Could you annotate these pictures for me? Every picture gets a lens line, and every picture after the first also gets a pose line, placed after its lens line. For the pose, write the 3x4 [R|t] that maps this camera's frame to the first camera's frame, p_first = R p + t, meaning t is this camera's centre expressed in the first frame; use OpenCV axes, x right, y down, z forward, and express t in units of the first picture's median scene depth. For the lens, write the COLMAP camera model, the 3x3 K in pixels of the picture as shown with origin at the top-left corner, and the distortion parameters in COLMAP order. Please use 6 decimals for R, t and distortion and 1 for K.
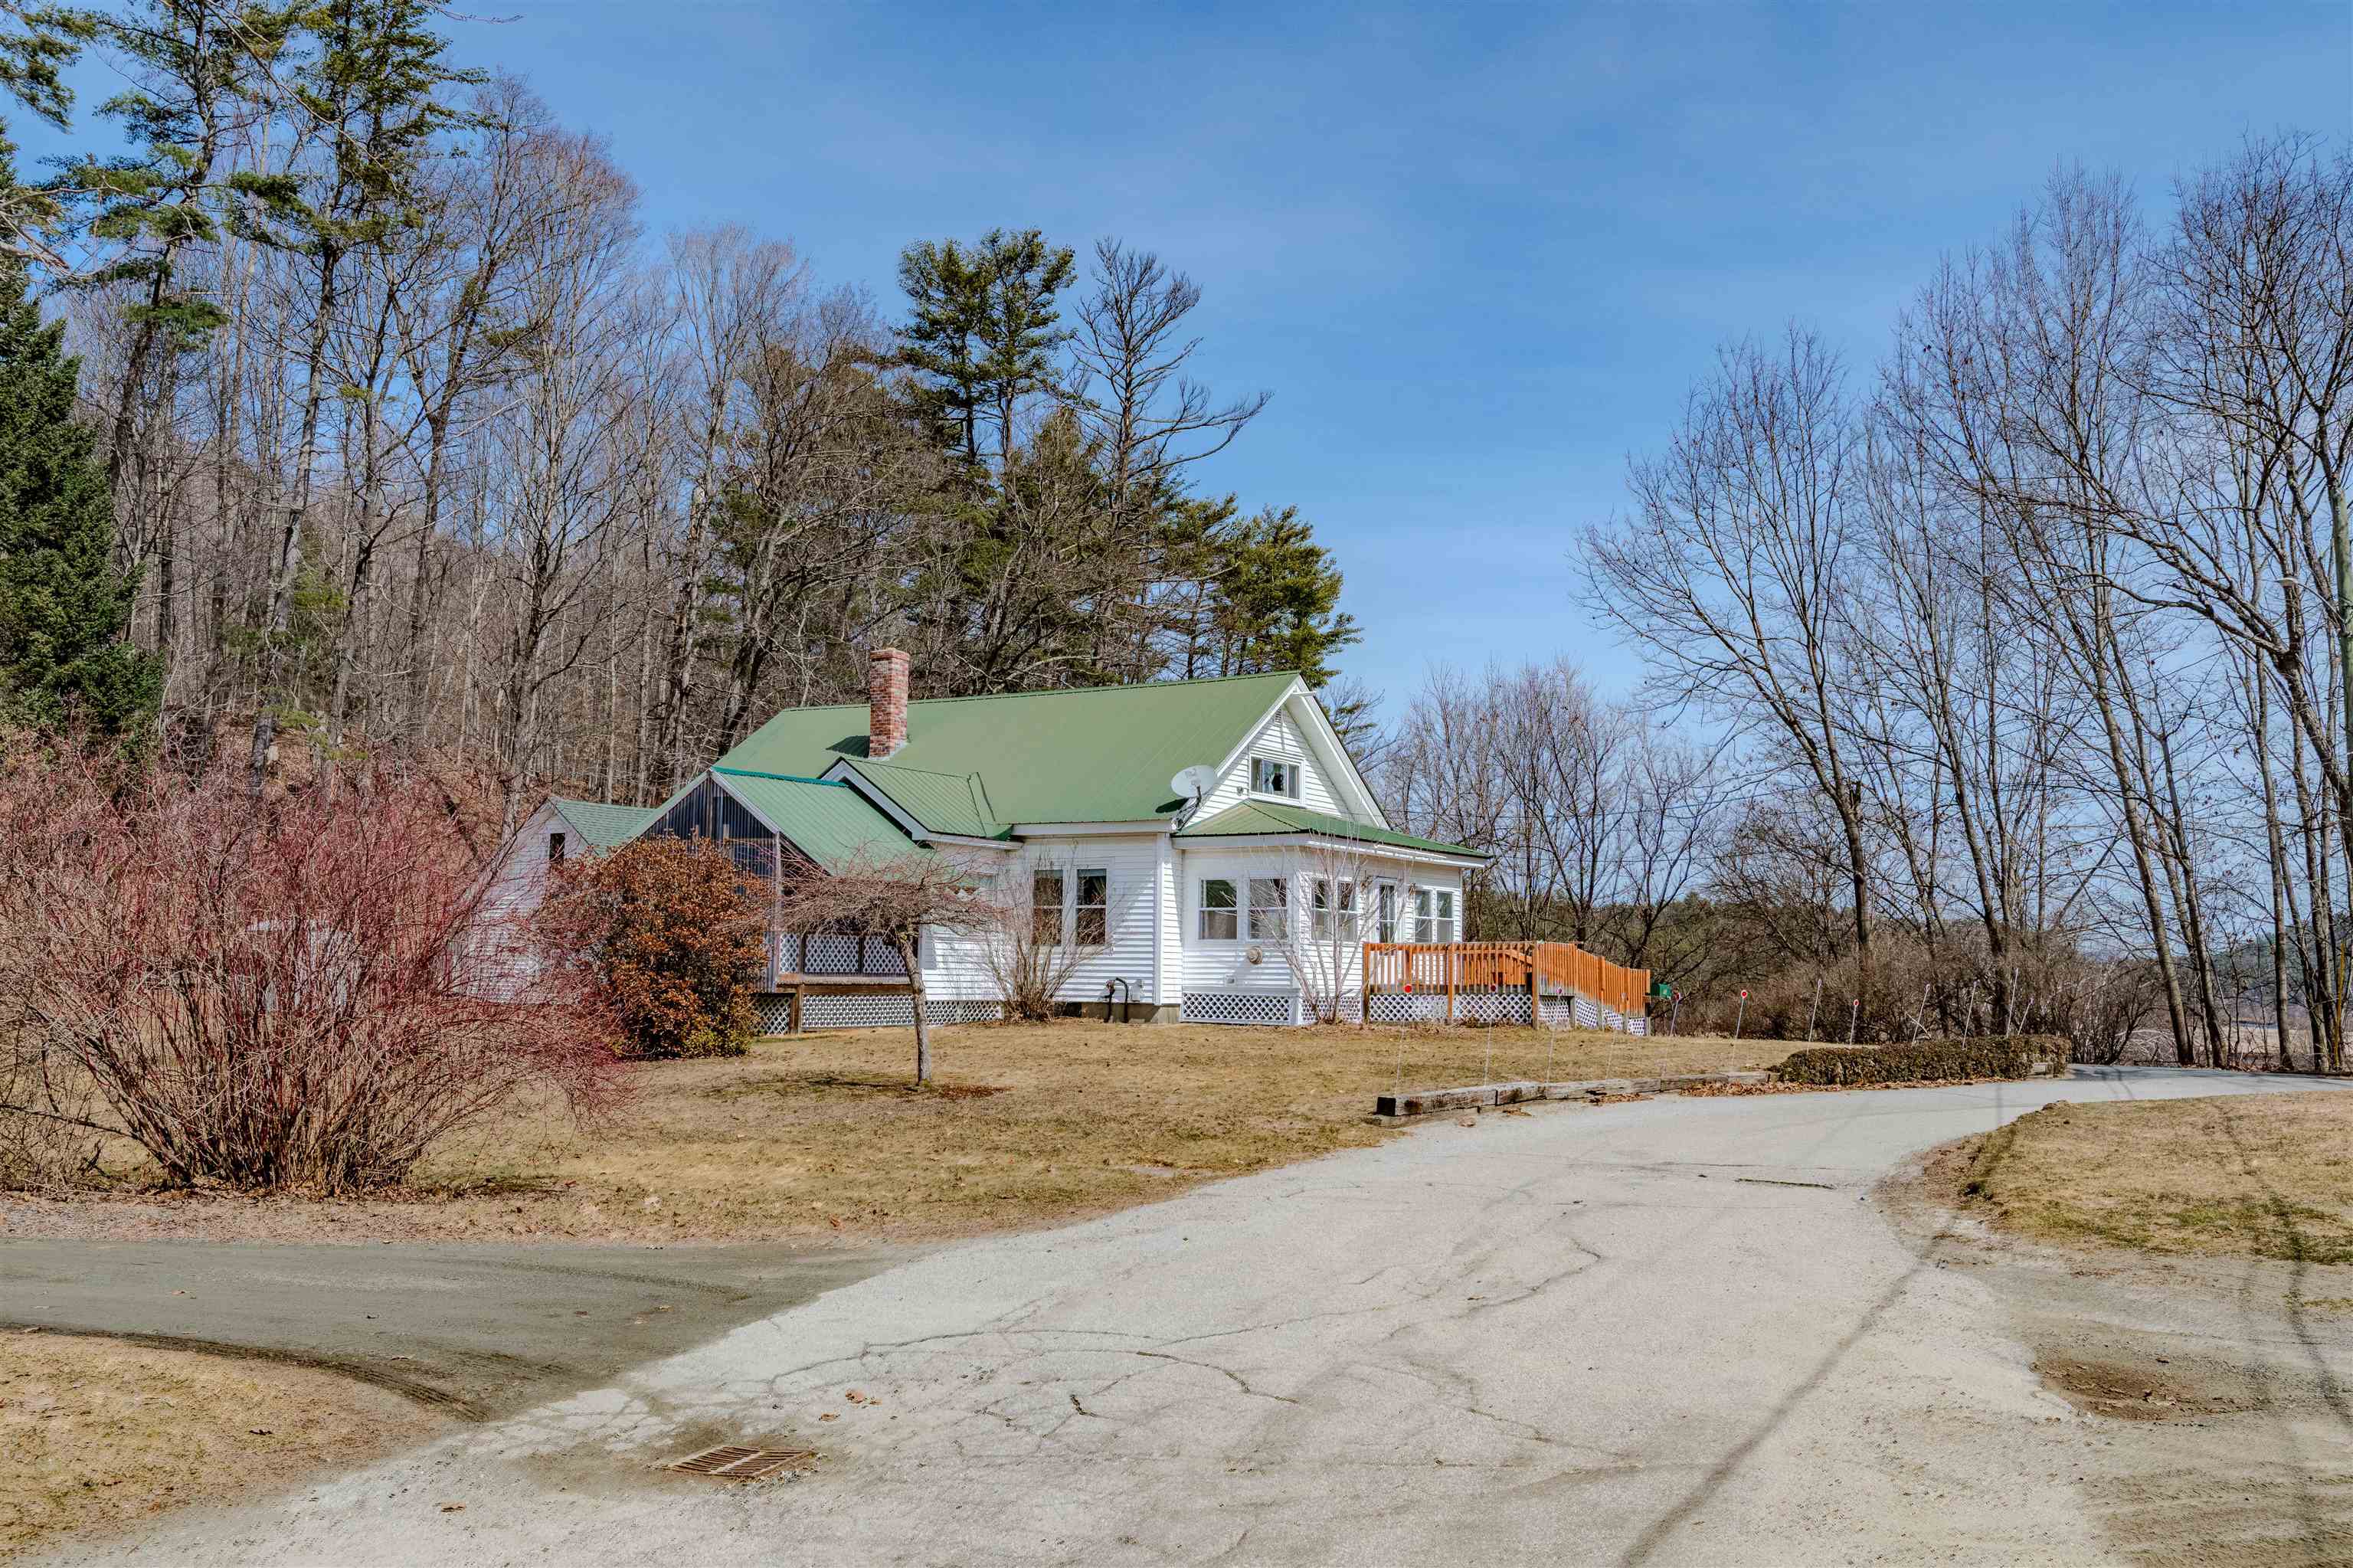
lens RADIAL K [[2006.4, 0, 1176.9], [0, 2006.4, 769.8], [0, 0, 1]] dist [0.006231, 0.008267]
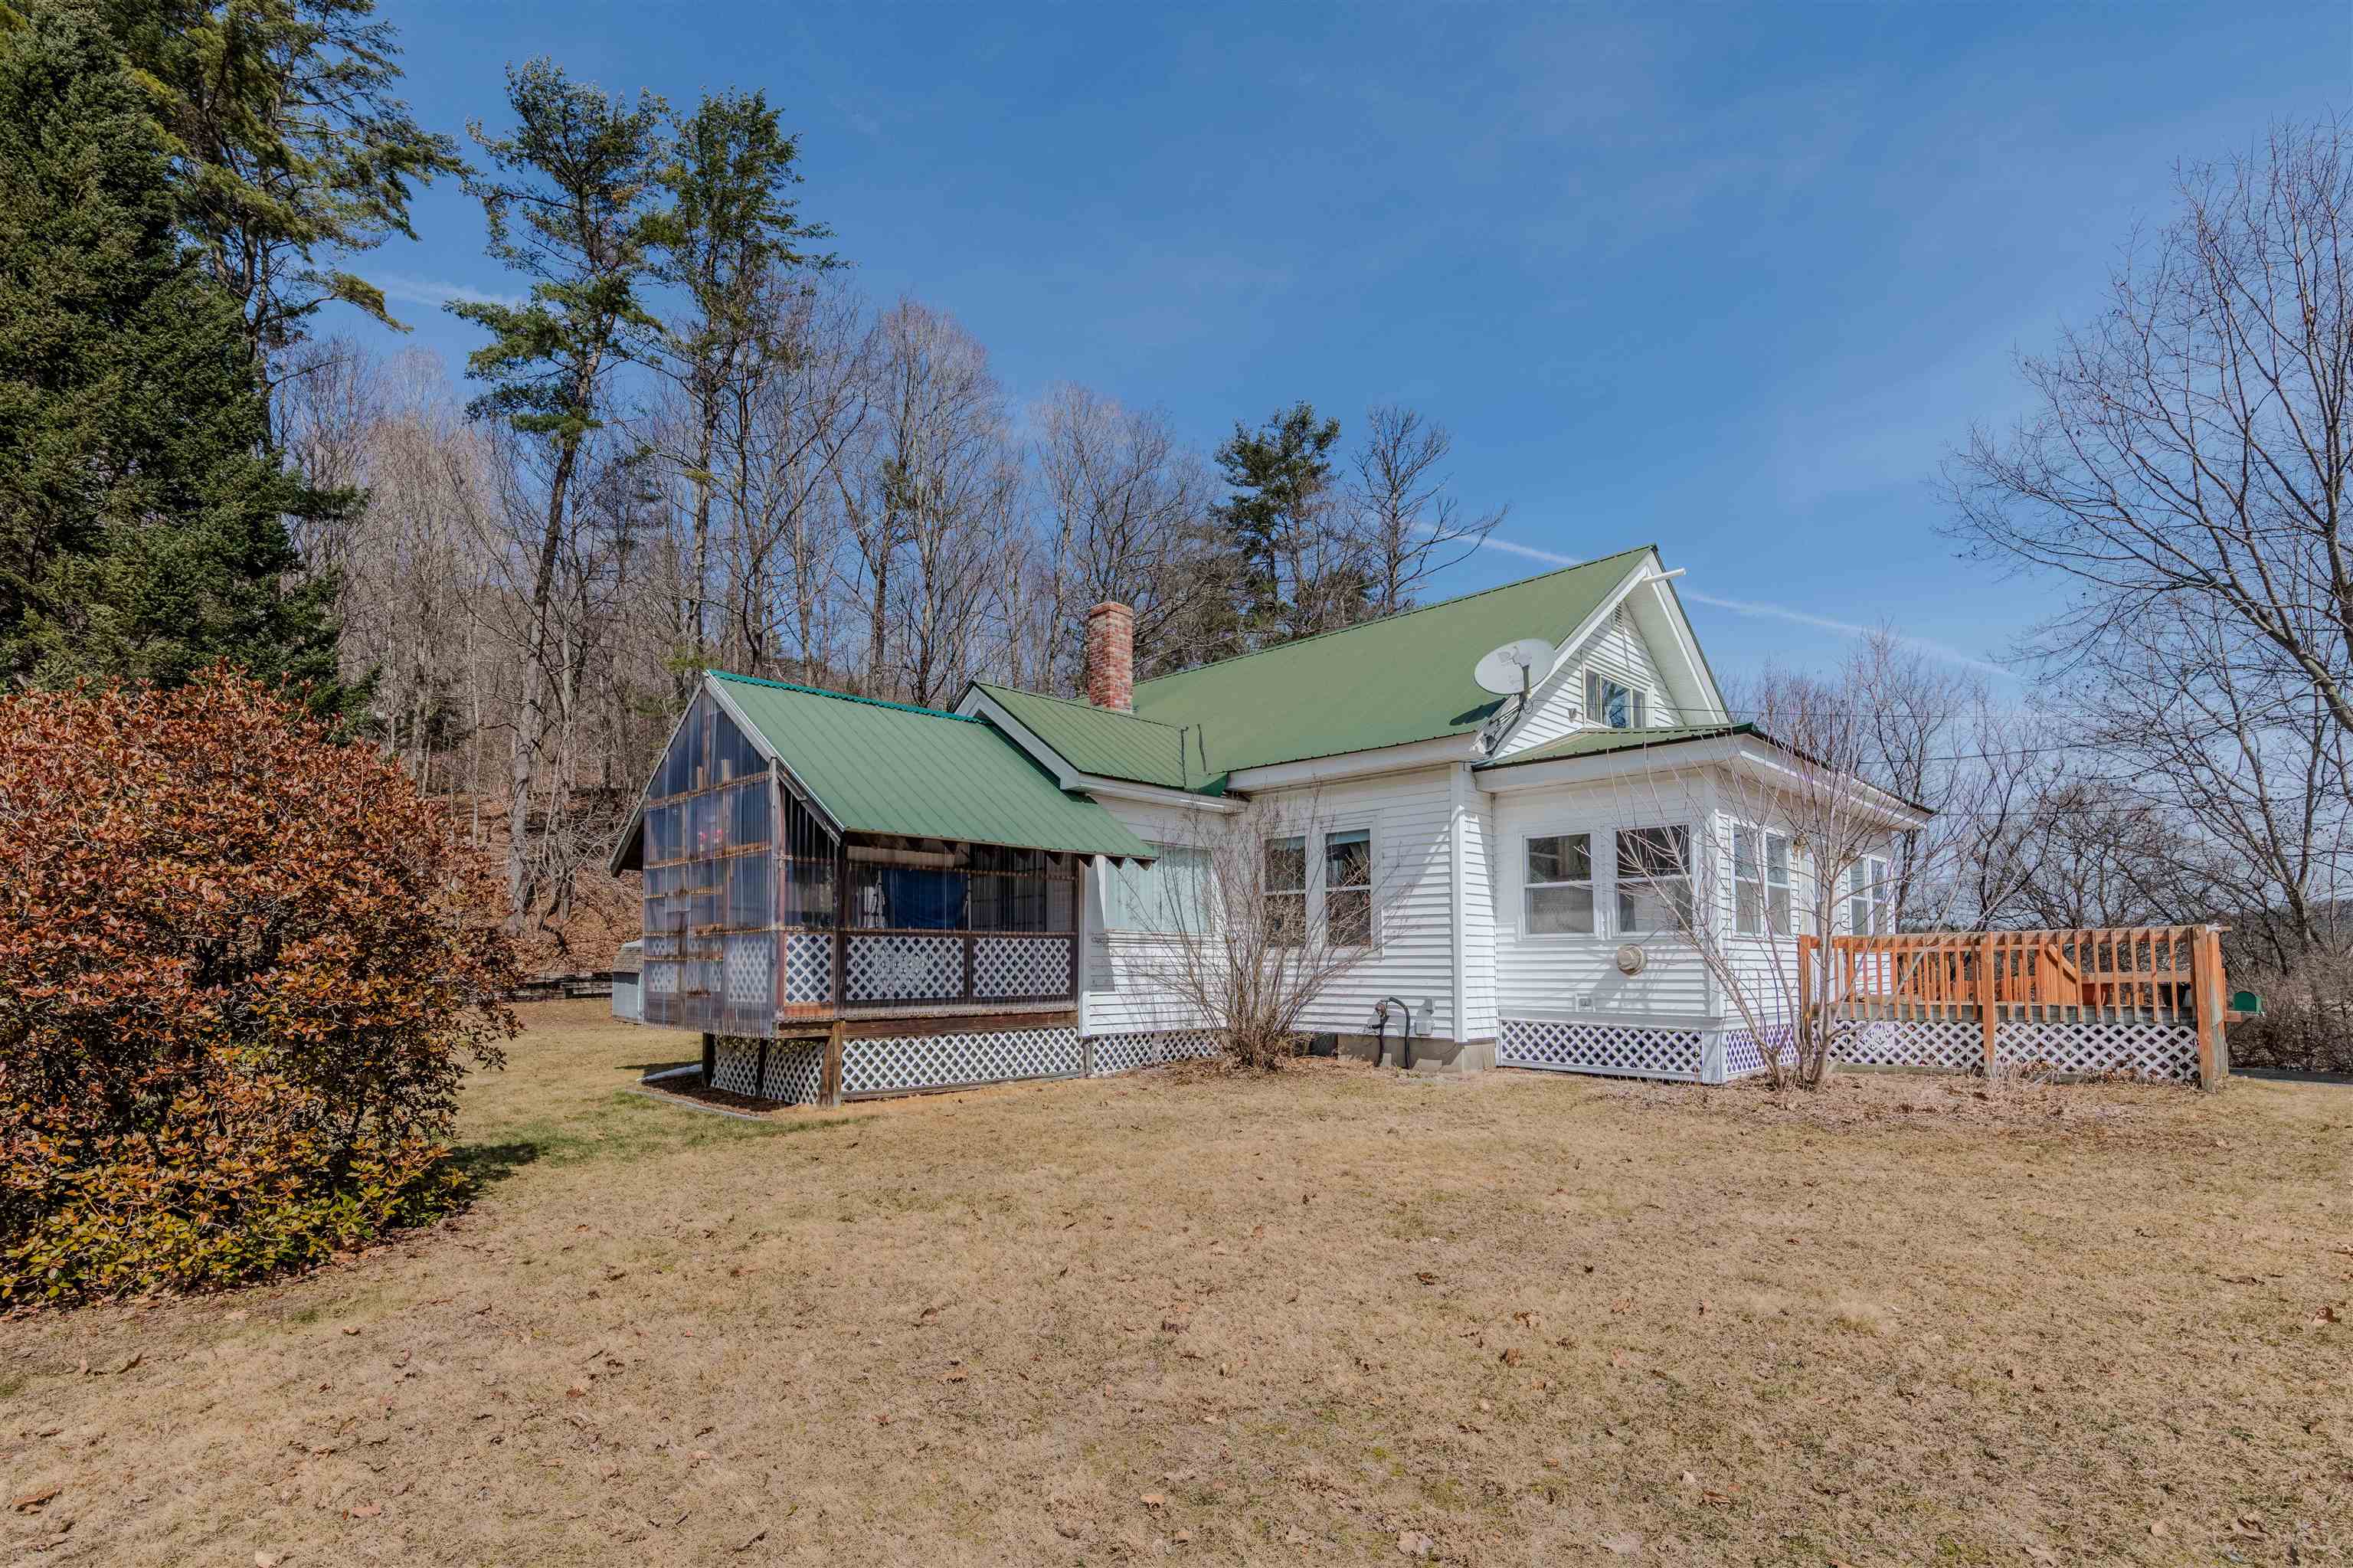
lens RADIAL K [[1068.5, 0, 1156.1], [0, 1068.5, 909.2], [0, 0, 1]] dist [0.004849, -0.000566]
pose [[0.967809, -0.026555, -0.250281, -0.015841], [0.038483, 0.998339, 0.042884, 0.056198], [0.248726, -0.051135, 0.967223, 0.630335]]
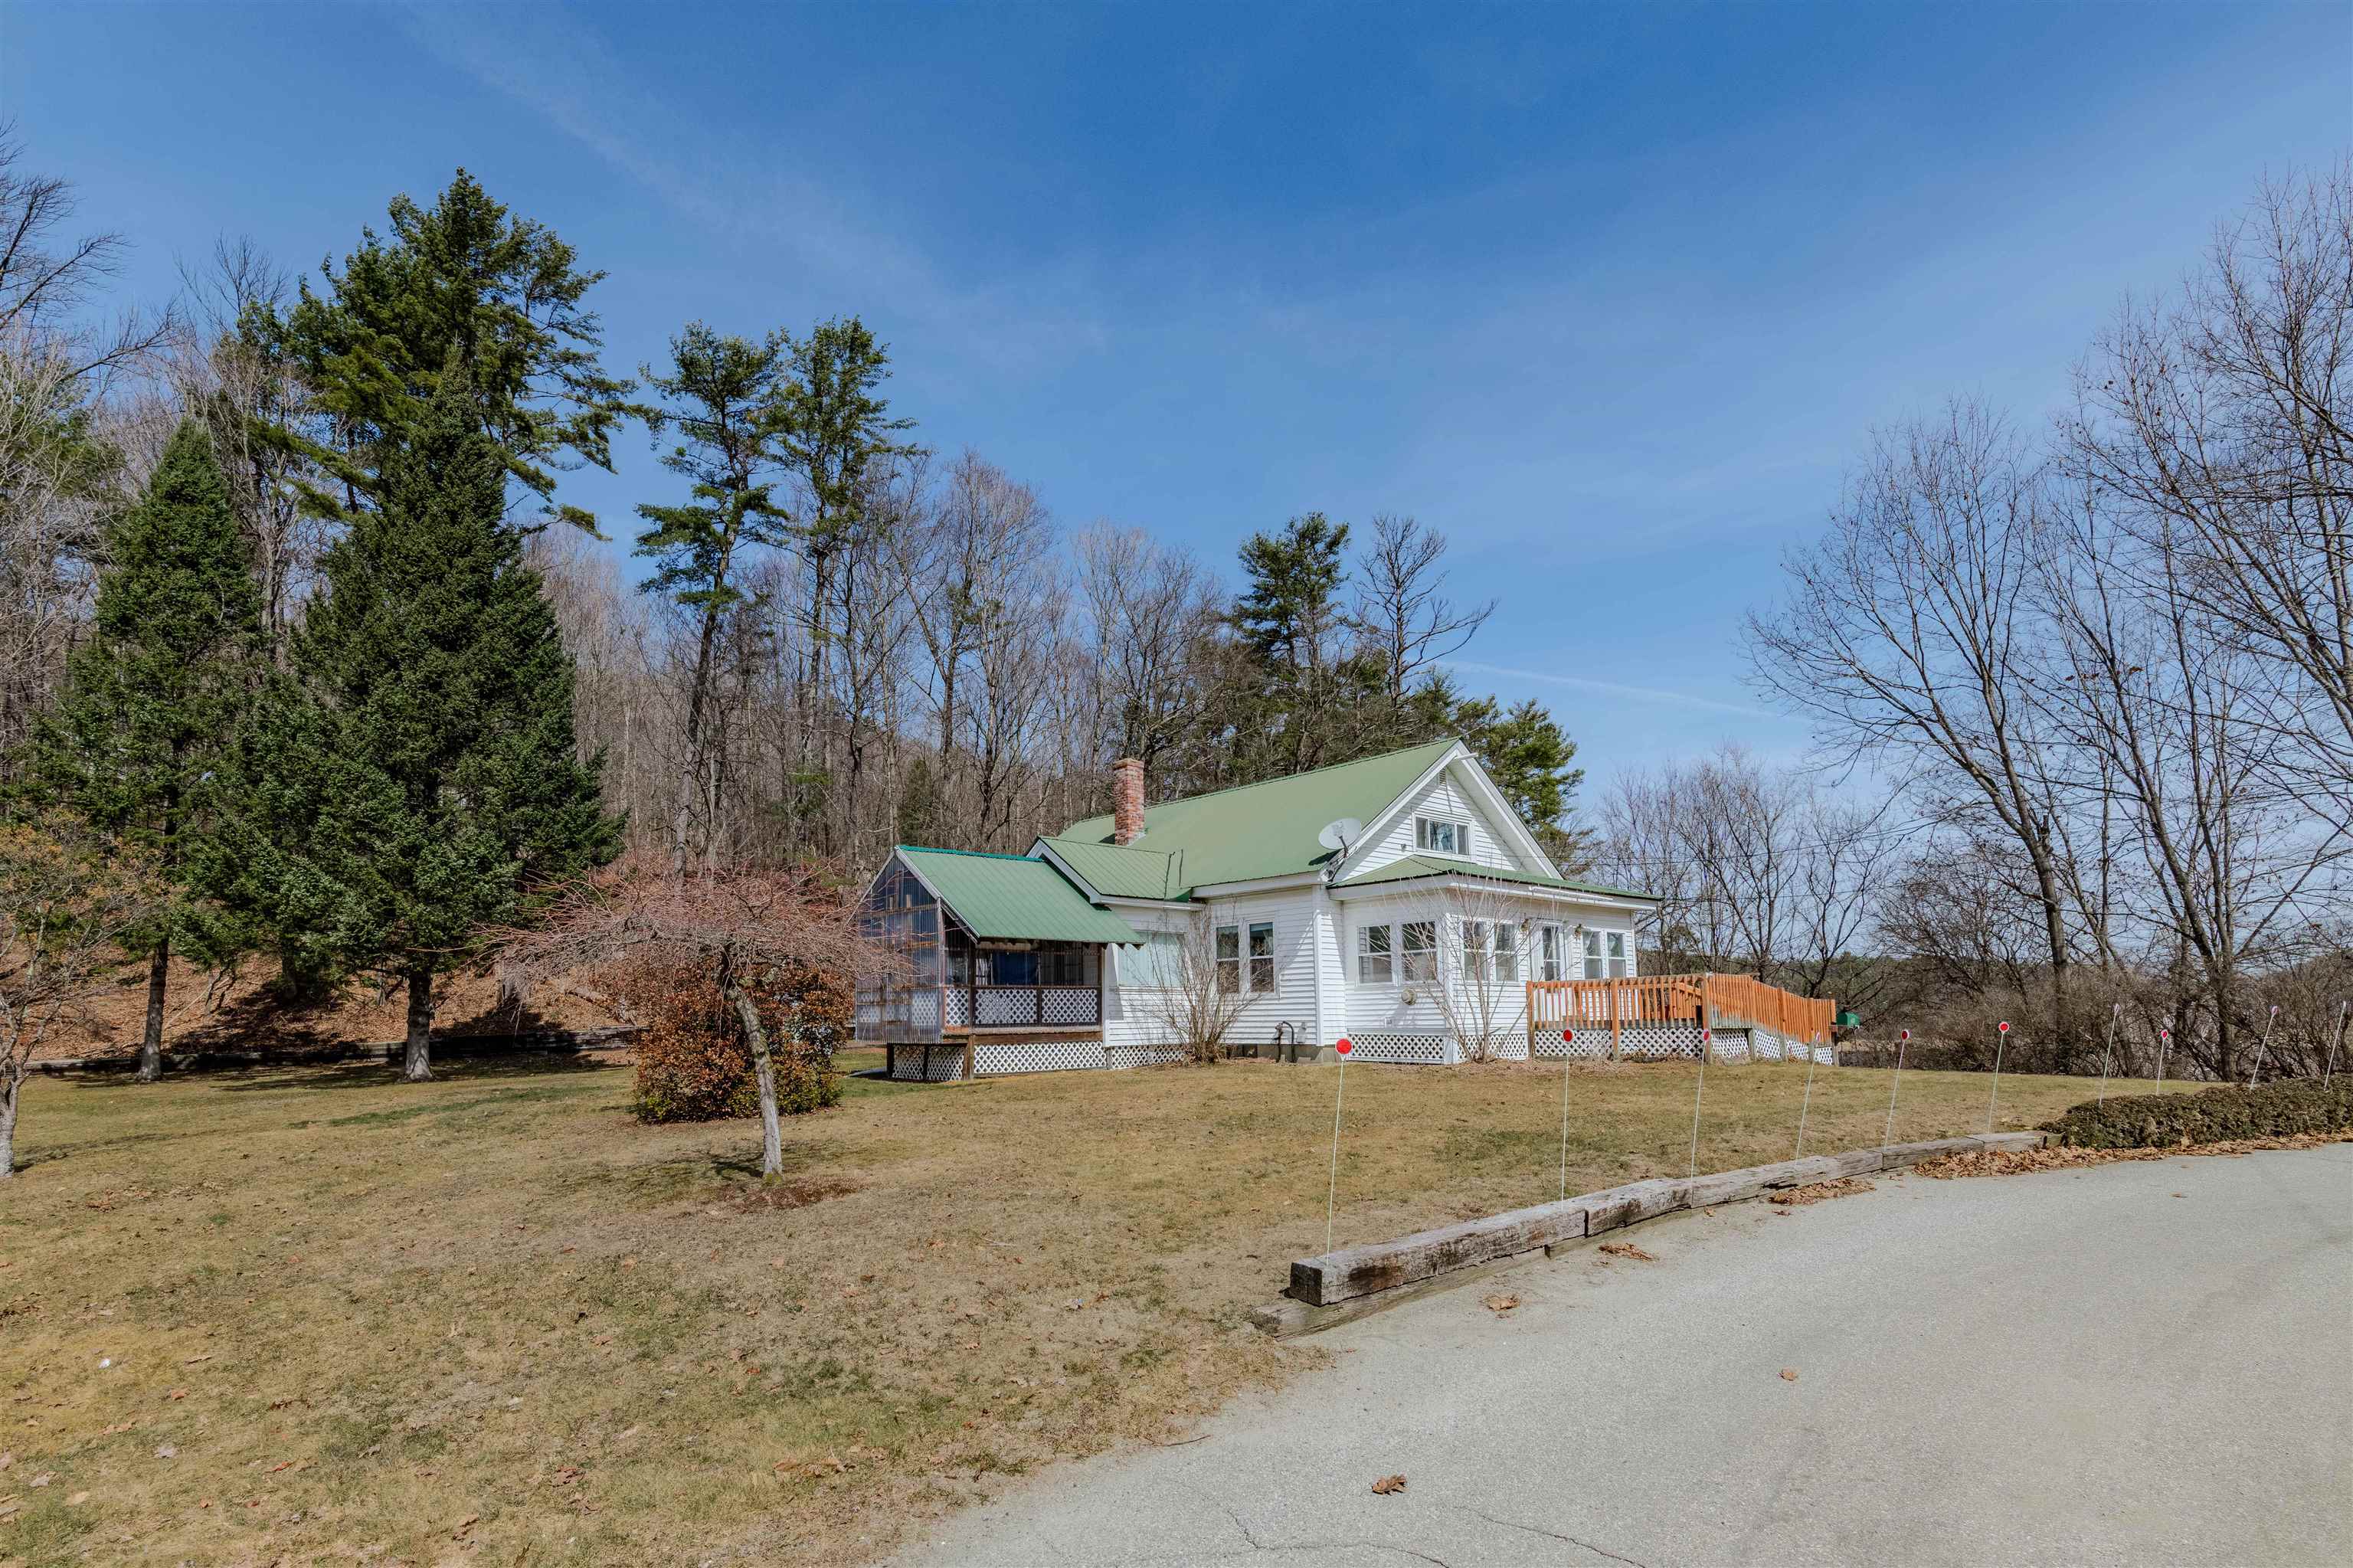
lens RADIAL K [[1112.0, 0, 1161.6], [0, 1112.0, 913.9], [0, 0, 1]] dist [0.002129, 0.001524]
pose [[0.954602, -0.052382, -0.293244, 0.083383], [0.055142, 0.998478, 0.001147, 0.039581], [0.292737, -0.017264, 0.956037, 0.389389]]
